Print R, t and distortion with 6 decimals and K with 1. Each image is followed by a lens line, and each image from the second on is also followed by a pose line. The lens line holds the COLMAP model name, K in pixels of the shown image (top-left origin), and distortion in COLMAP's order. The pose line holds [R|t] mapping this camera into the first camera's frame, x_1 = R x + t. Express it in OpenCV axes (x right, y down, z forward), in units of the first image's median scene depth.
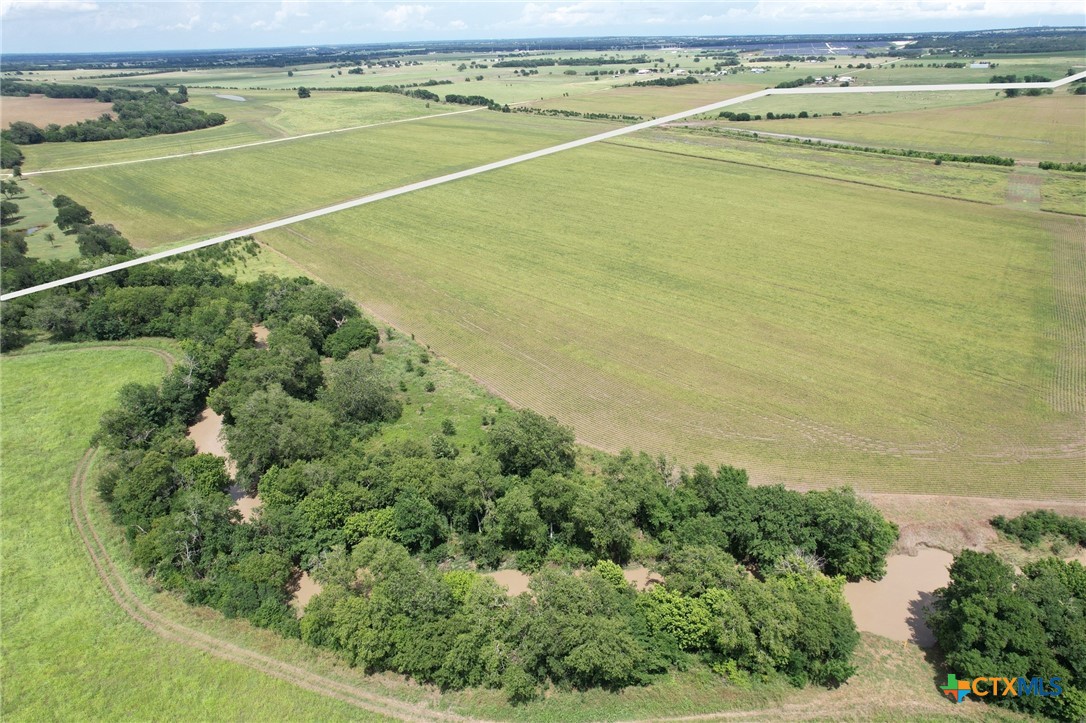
lens RADIAL K [[700.2, 0, 544.2], [0, 700.2, 368.1], [0, 0, 1]] dist [-0.079106, 0.073977]
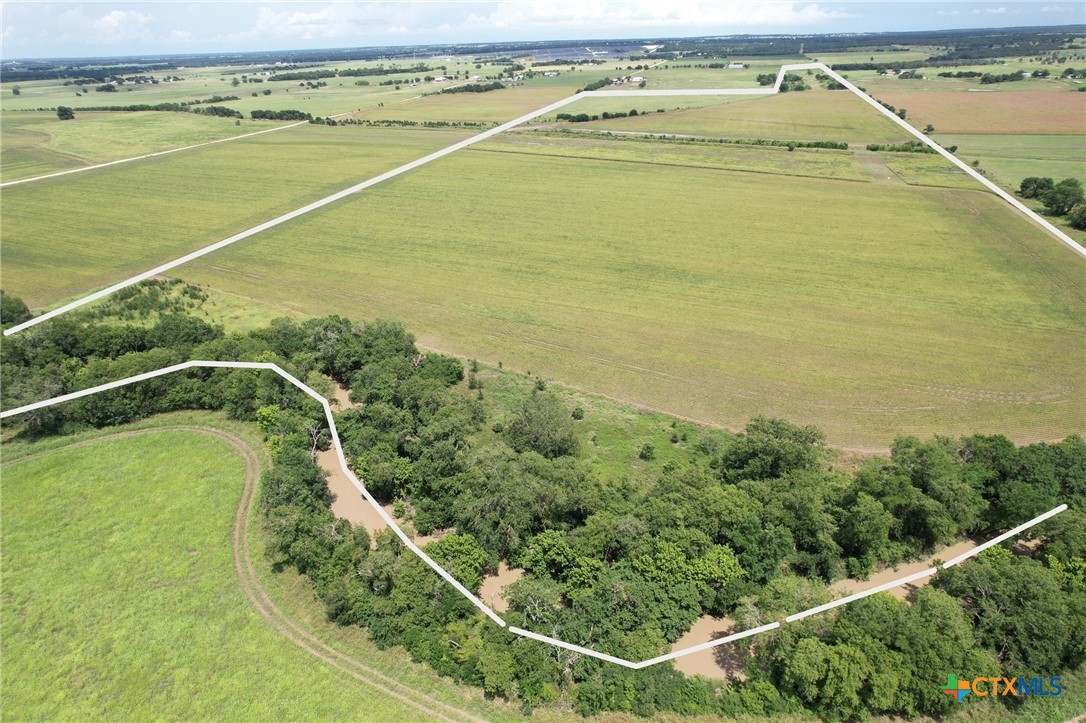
lens RADIAL K [[700.2, 0, 546.1], [0, 700.2, 365.3], [0, 0, 1]] dist [-0.079106, 0.073977]
pose [[0.946100, -0.143528, 0.290334, -0.079570], [0.147711, 0.989002, 0.007576, -0.008503], [-0.288228, 0.035718, 0.956895, 0.023169]]
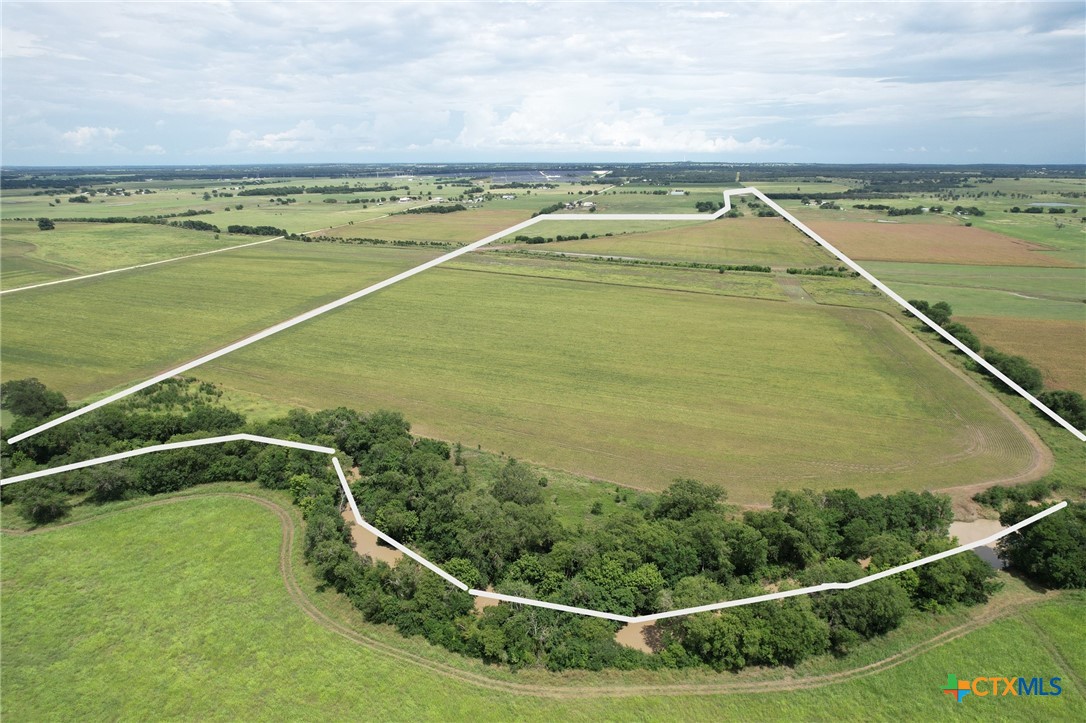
lens RADIAL K [[700.2, 0, 546.8], [0, 700.2, 363.5], [0, 0, 1]] dist [-0.079106, 0.073977]
pose [[0.923862, -0.088690, 0.372309, -0.099506], [0.149474, 0.979135, -0.137666, -0.001147], [-0.352331, 0.182835, 0.917842, -0.019495]]
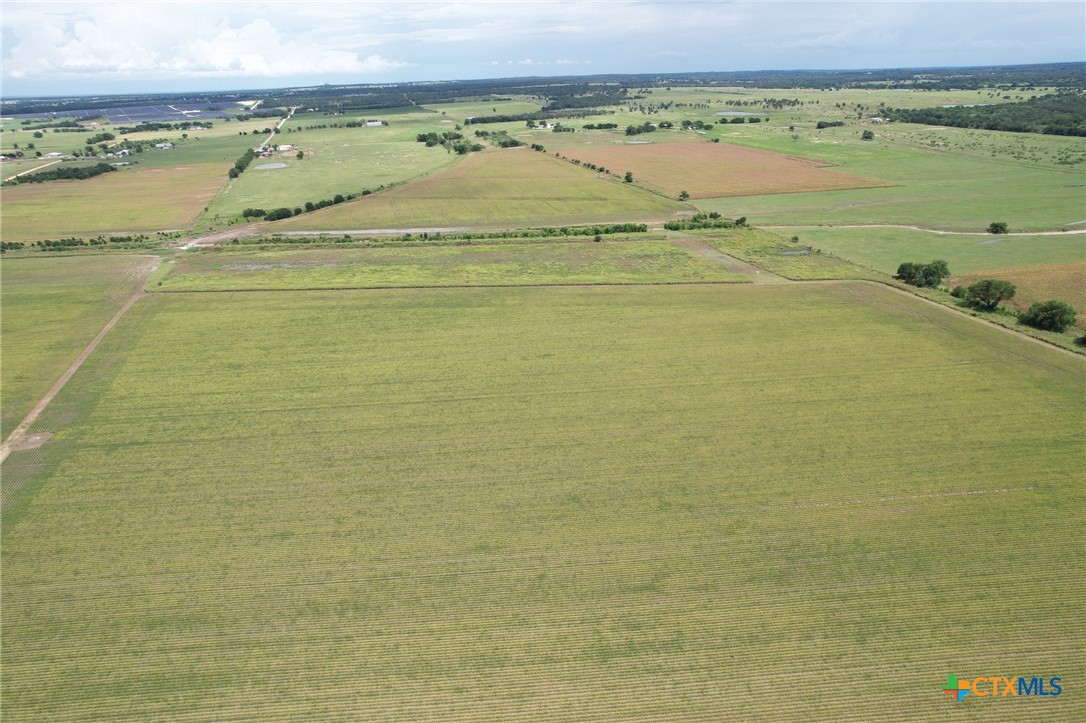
lens RADIAL K [[700.2, 0, 543.2], [0, 700.2, 353.6], [0, 0, 1]] dist [-0.079106, 0.073977]
pose [[0.632990, -0.288060, 0.718572, -0.095329], [0.350245, 0.934328, 0.066021, -0.107329], [-0.690400, 0.209885, 0.692312, 0.184182]]
